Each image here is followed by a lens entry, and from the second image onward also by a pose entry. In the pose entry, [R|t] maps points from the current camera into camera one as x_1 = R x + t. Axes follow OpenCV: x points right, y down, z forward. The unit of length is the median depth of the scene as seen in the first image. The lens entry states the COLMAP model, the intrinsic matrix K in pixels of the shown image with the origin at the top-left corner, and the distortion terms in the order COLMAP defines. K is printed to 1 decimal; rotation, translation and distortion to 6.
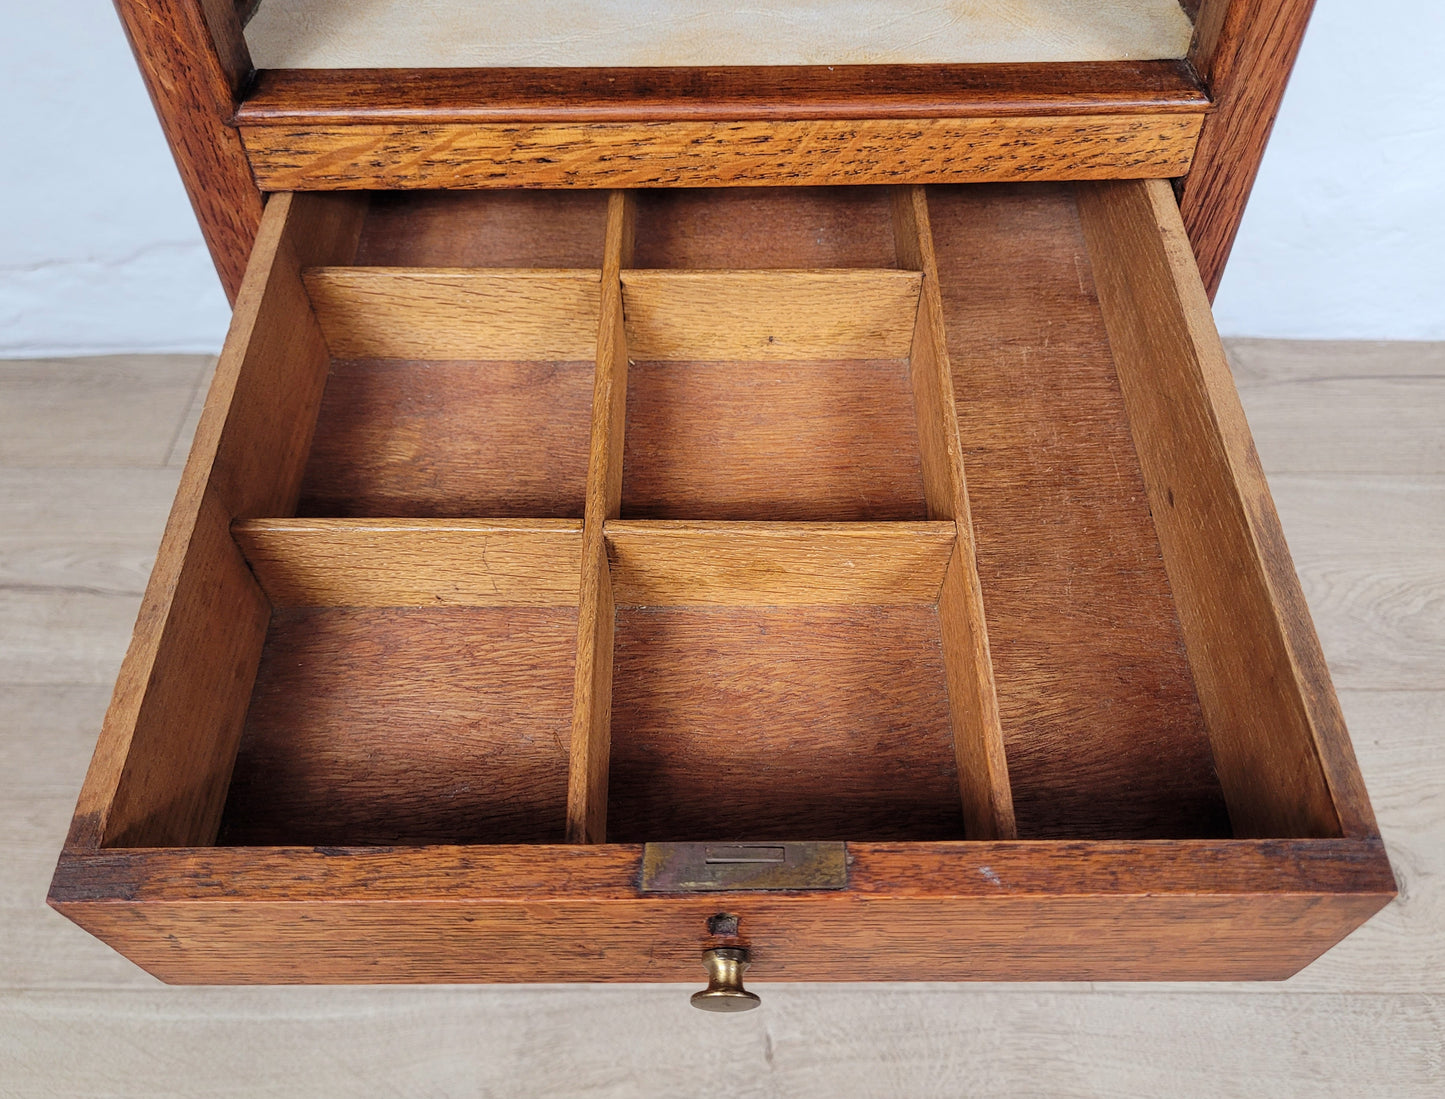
lens RADIAL K [[1251.0, 0, 746.8], [0, 1251.0, 557.5], [0, 0, 1]] dist [0.010362, 0.003341]
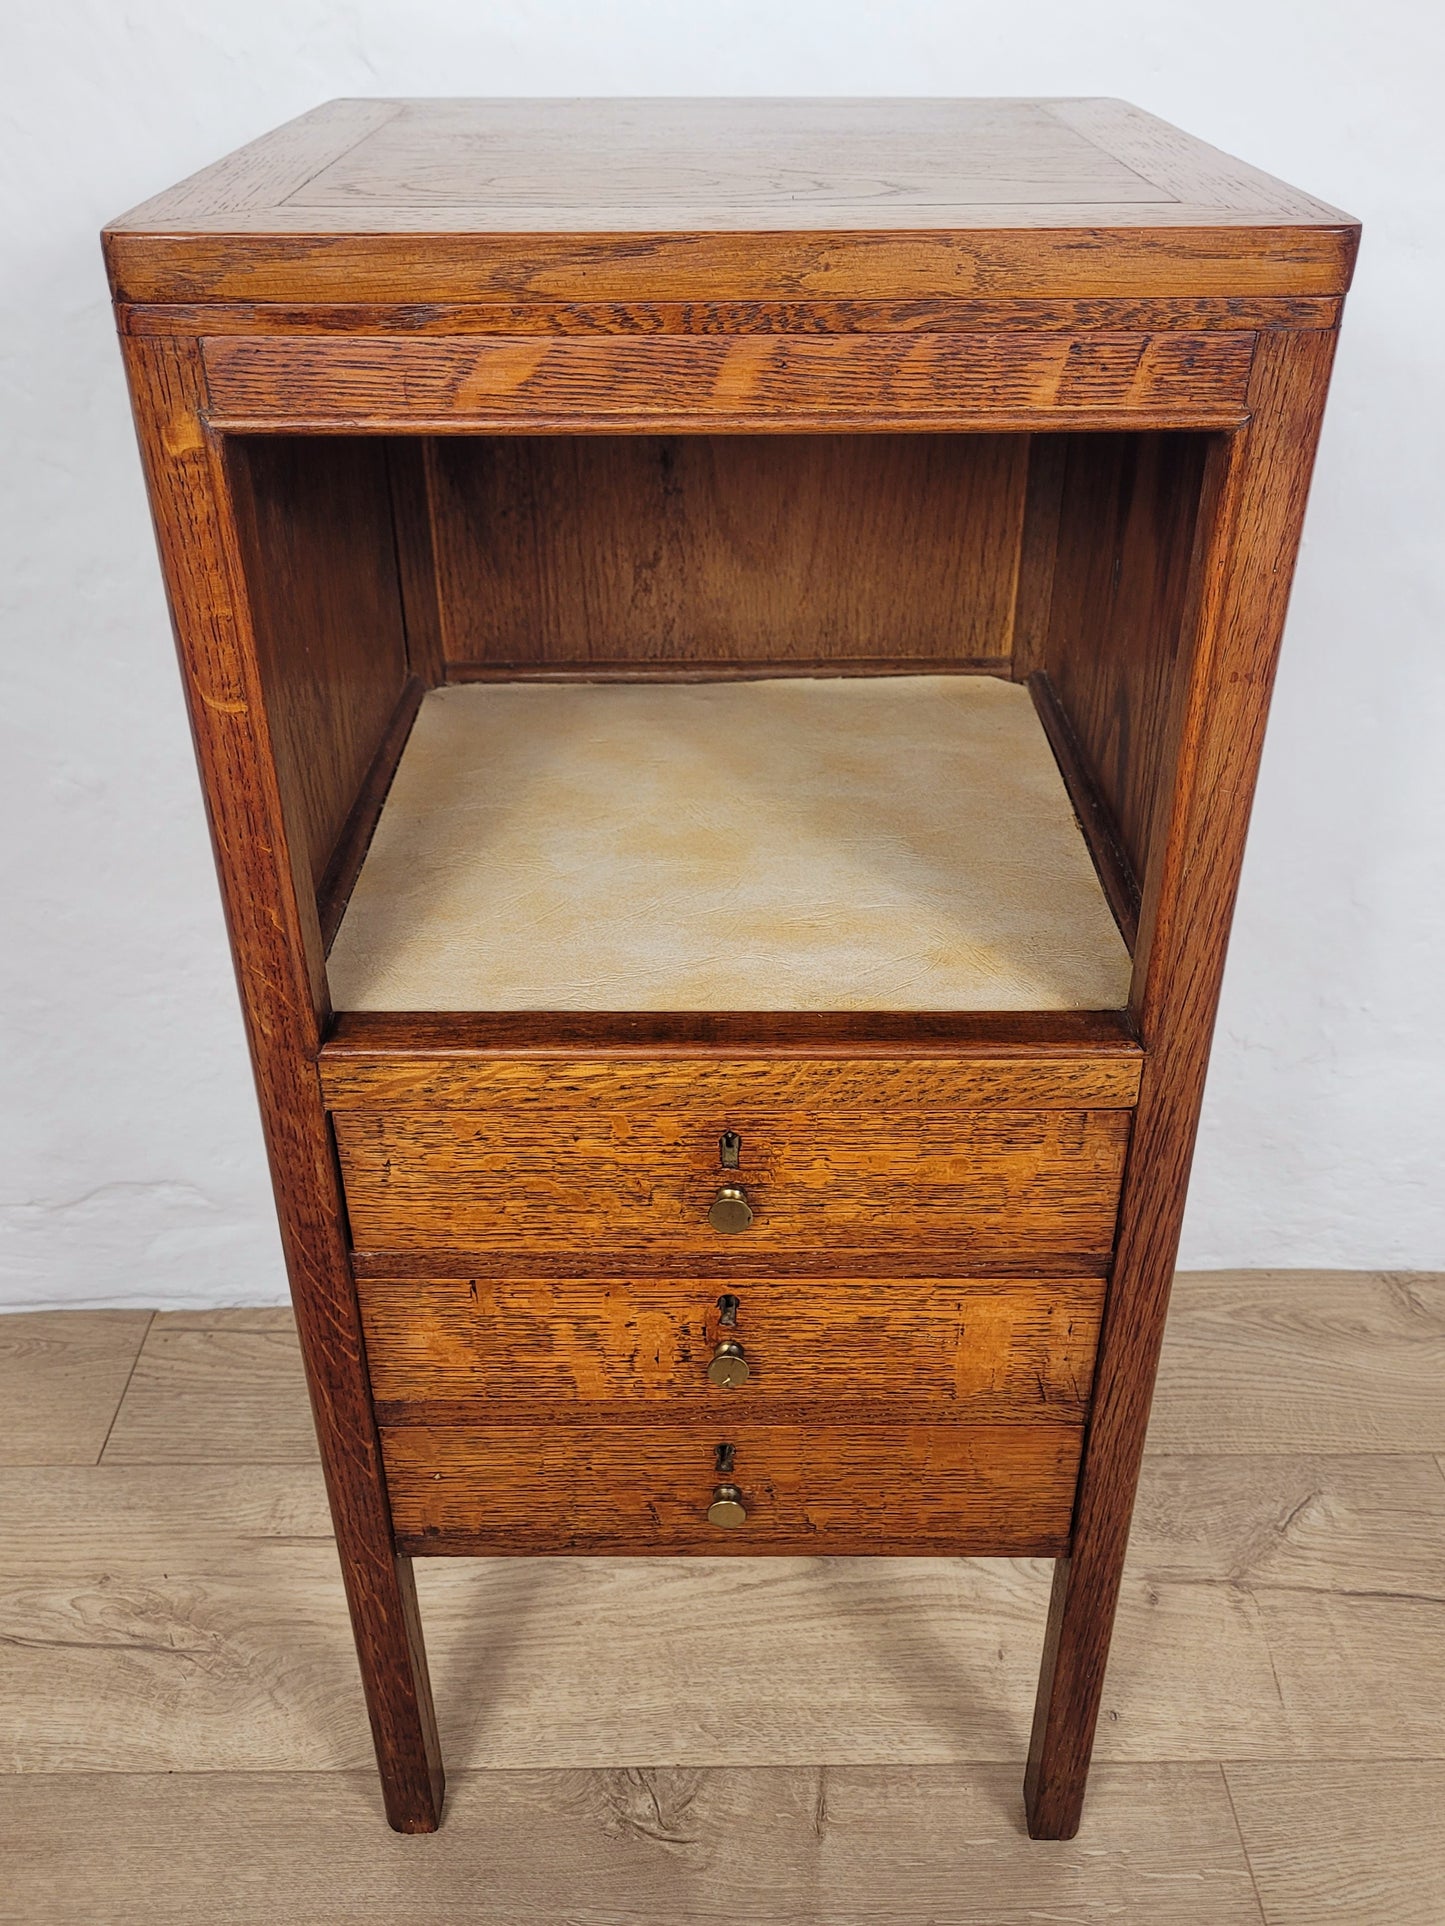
lens RADIAL K [[1726.4, 0, 720.1], [0, 1726.4, 956.0], [0, 0, 1]] dist [0.009505, -0.037373]
pose [[0.999559, 0.011007, -0.027567, 0.009667], [-0.018457, 0.957811, -0.286806, 0.011822], [0.023247, 0.287189, 0.957592, -0.316443]]
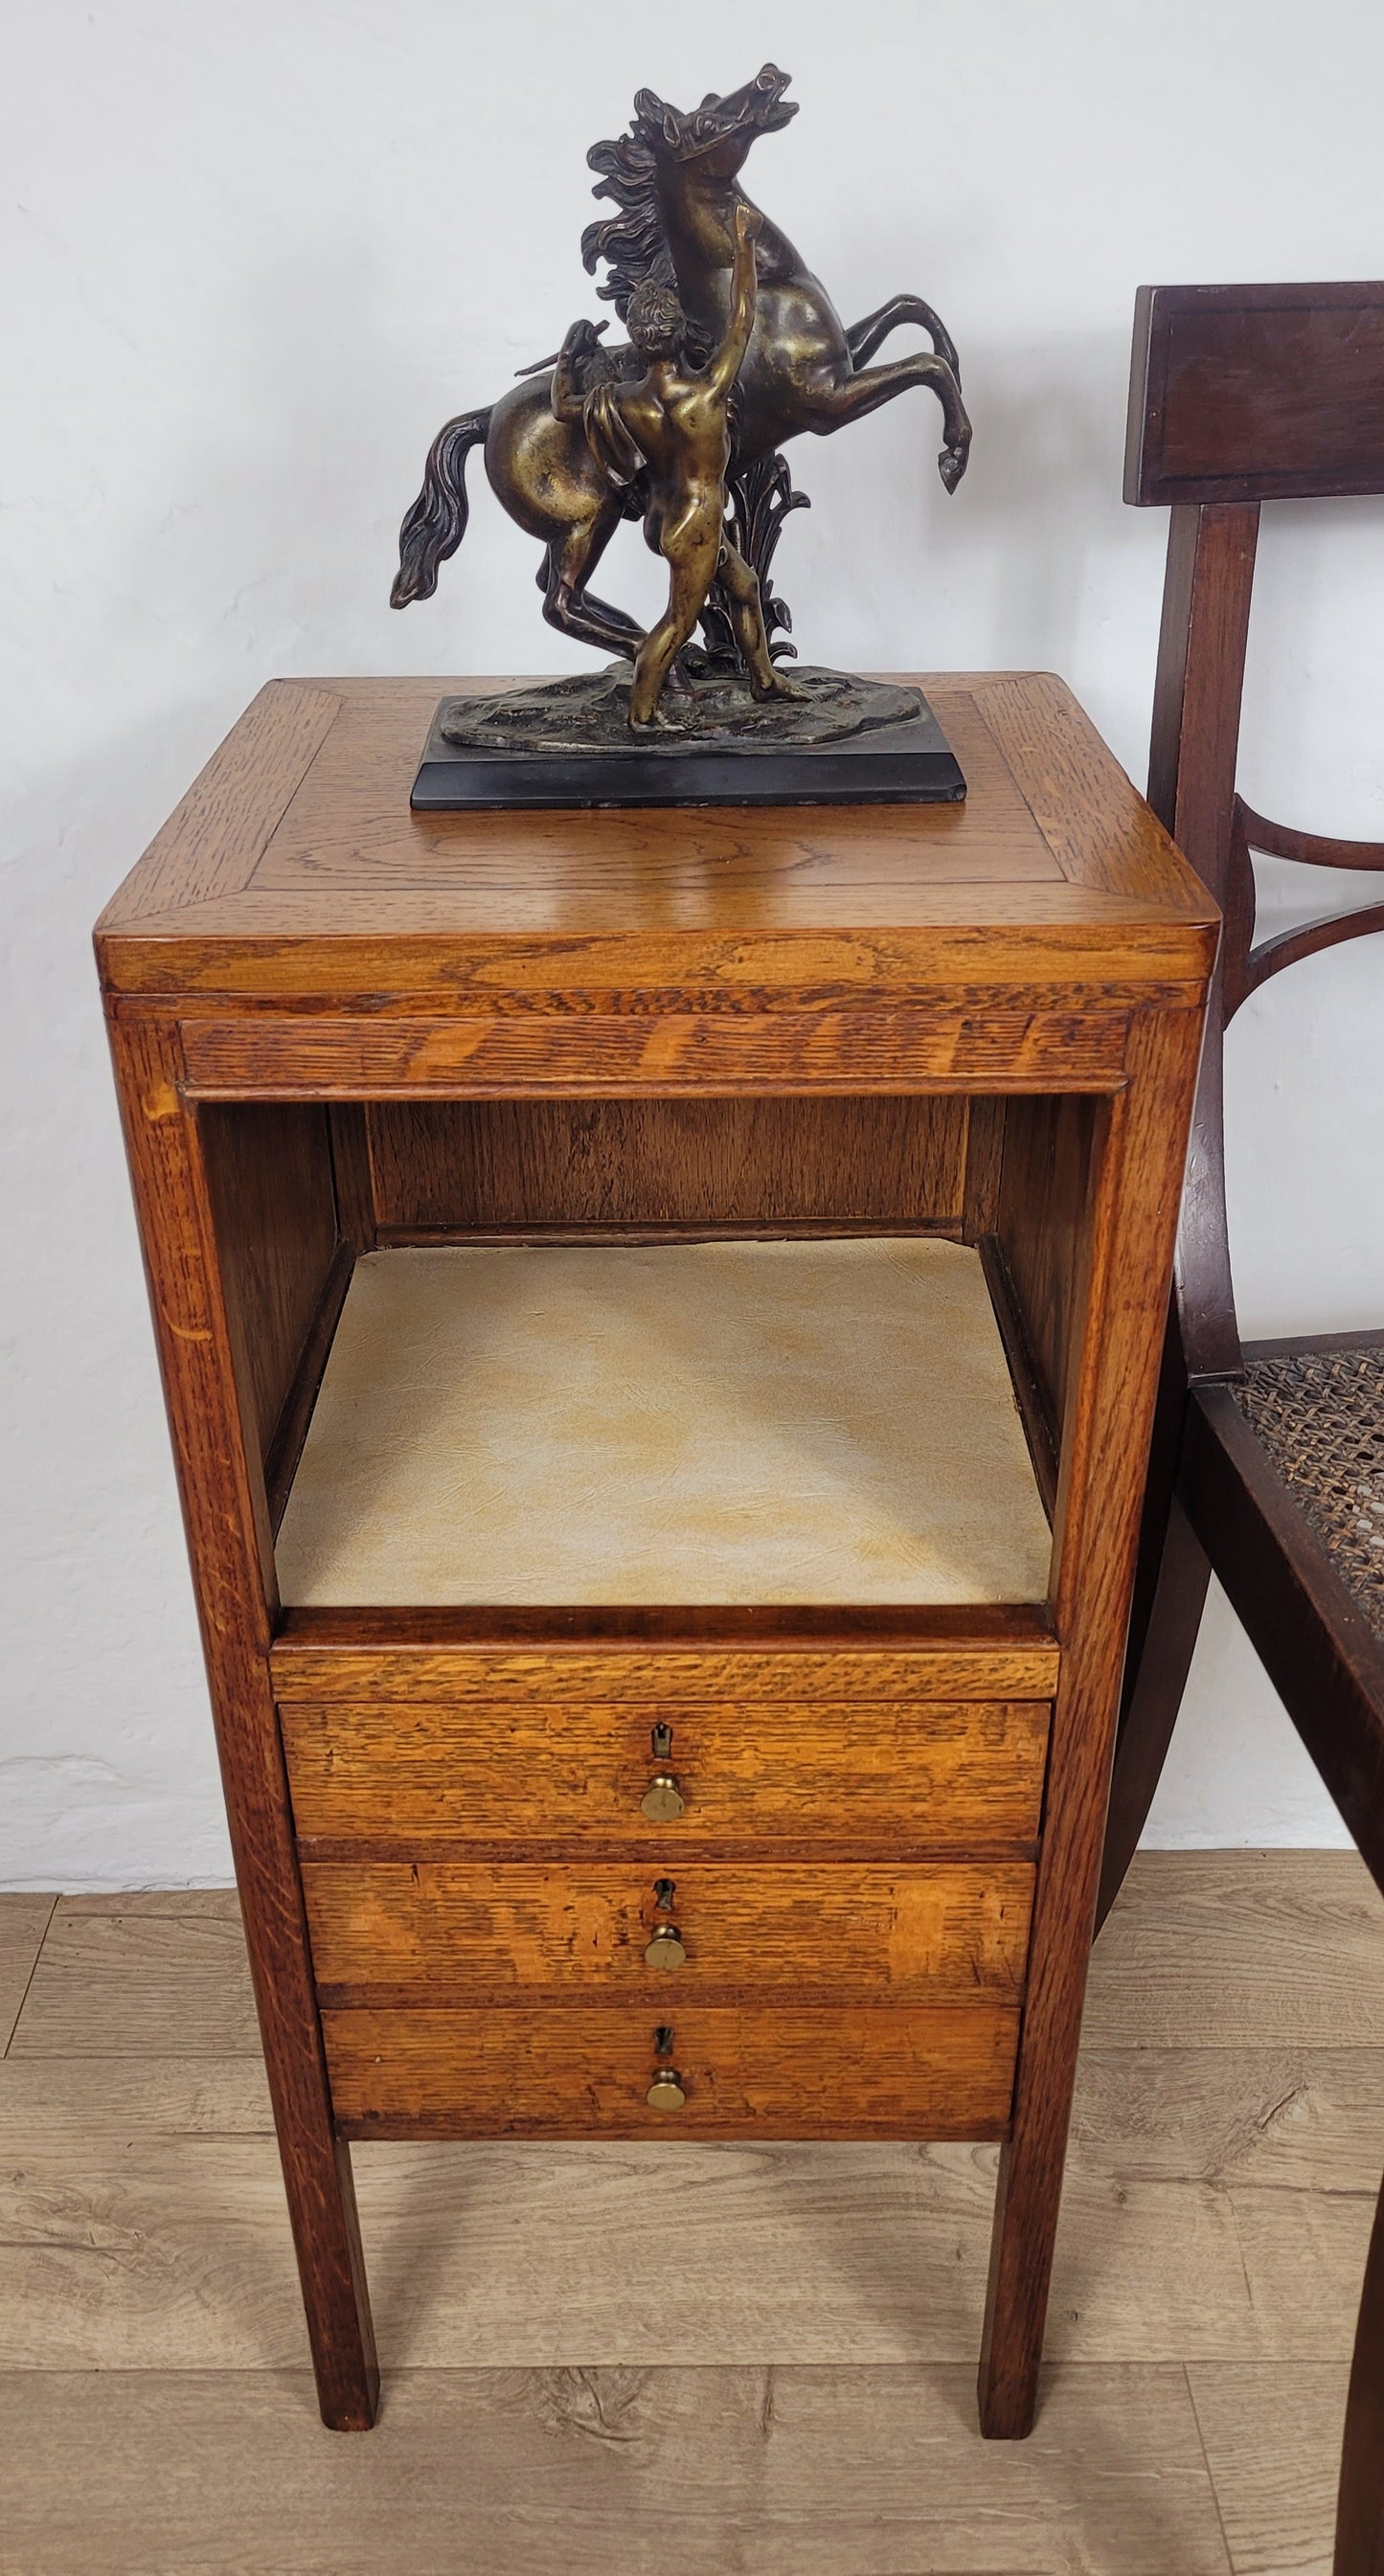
lens RADIAL K [[2162.3, 0, 663.1], [0, 2162.3, 1446.7], [0, 0, 1]] dist [-0.016145, 0.009152]
pose [[0.999265, 0.008249, -0.037432, 0.033351], [-0.018716, 0.957246, -0.288668, 0.036406], [0.033450, 0.289157, 0.956697, -0.592225]]
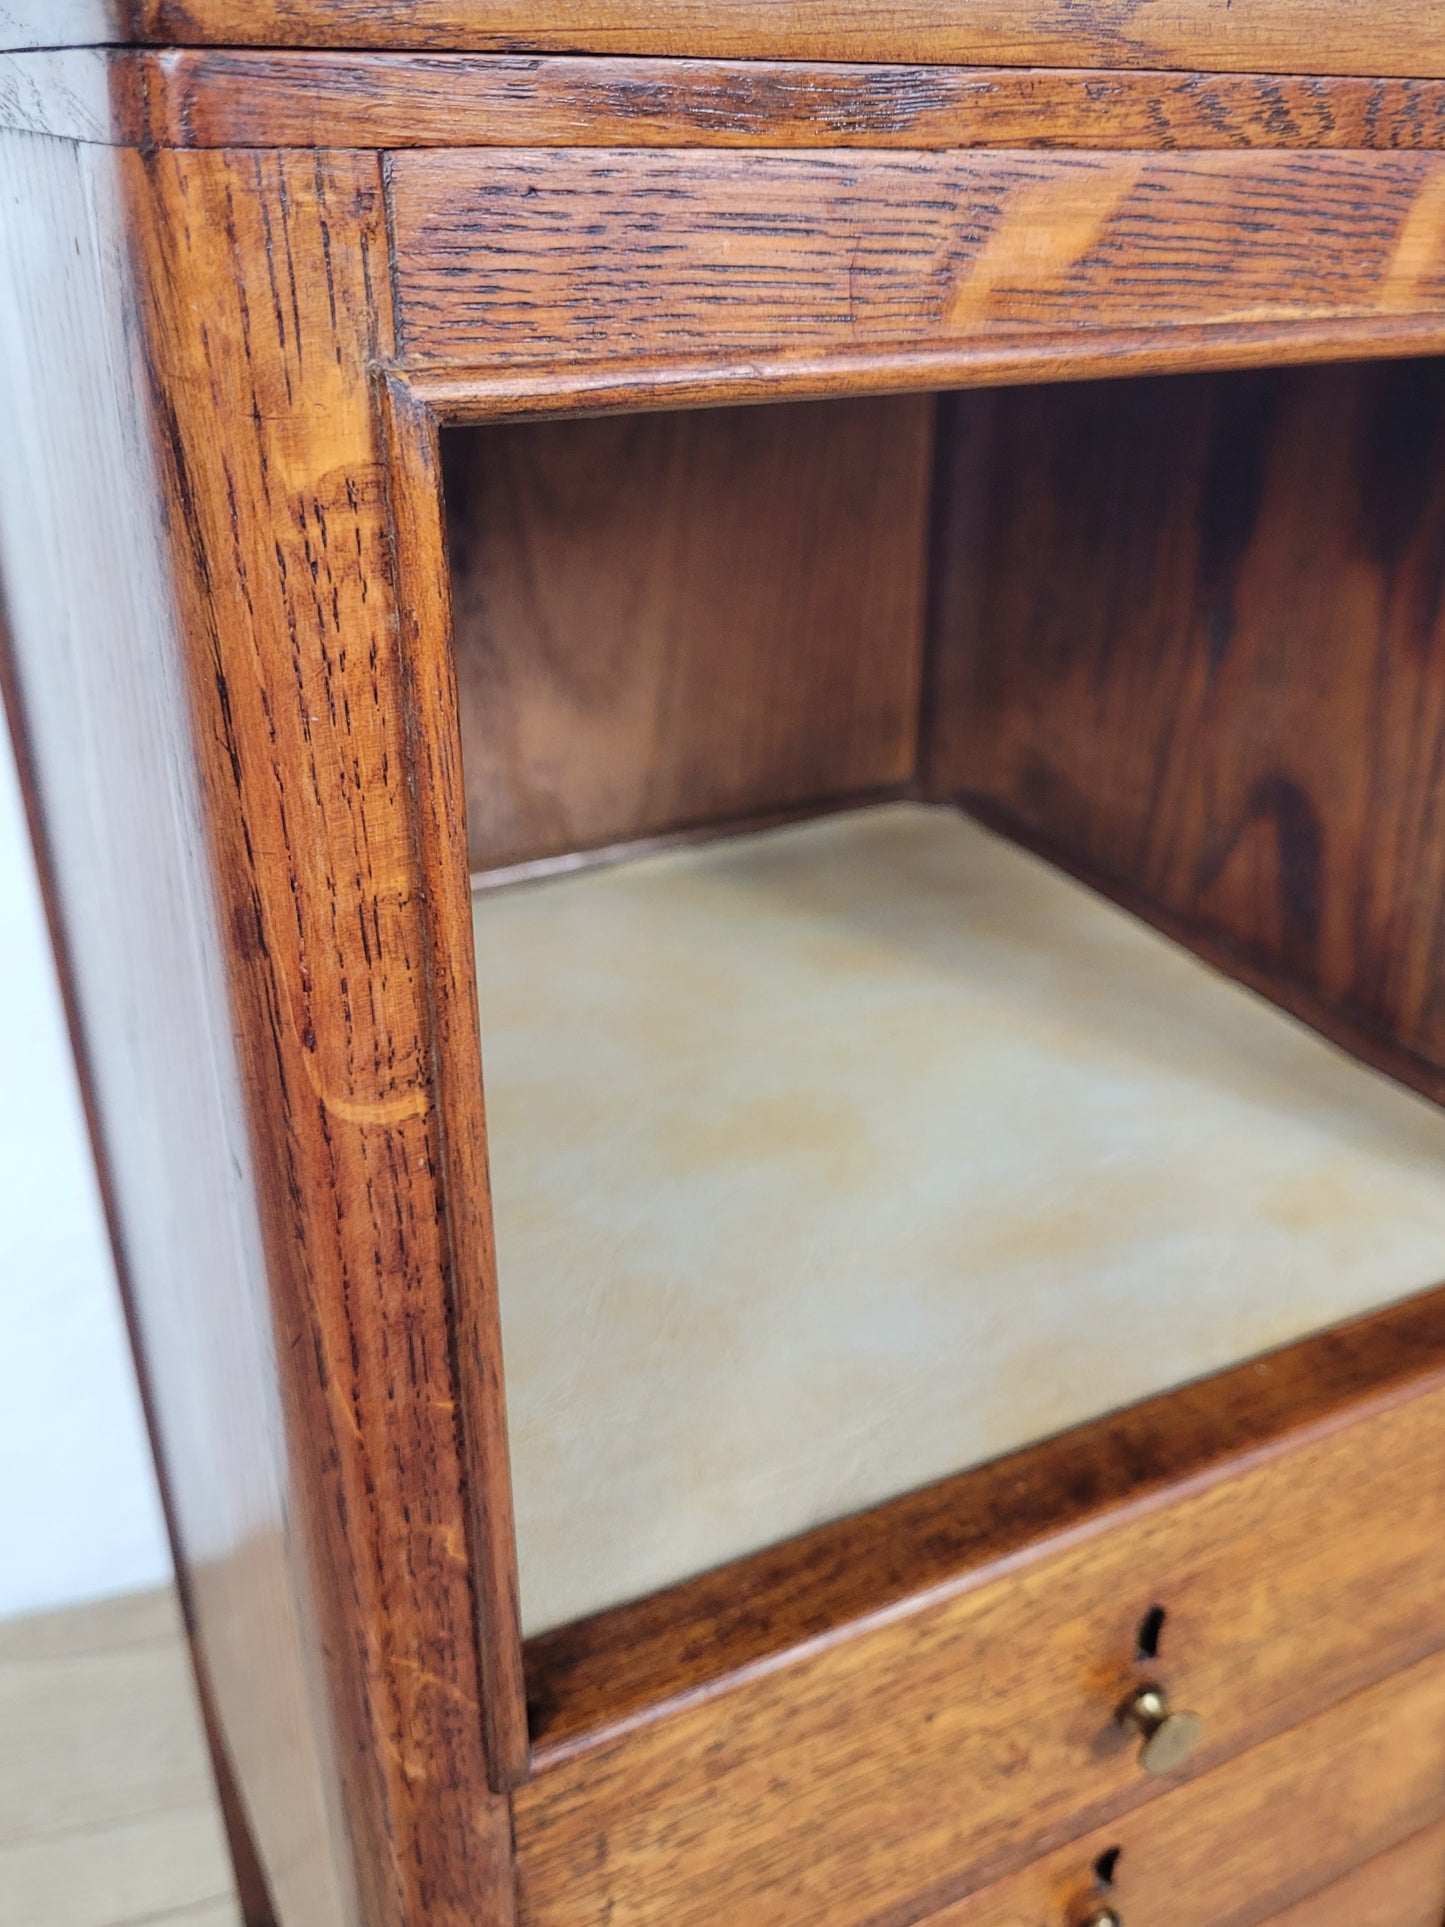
lens RADIAL K [[1727.3, 0, 765.0], [0, 1727.3, 966.6], [0, 0, 1]] dist [0.009505, -0.037373]
pose [[0.895339, -0.193036, 0.401378, -0.296880], [0.324622, 0.899852, -0.291353, -0.224742], [-0.304939, 0.391156, 0.868337, 0.085250]]
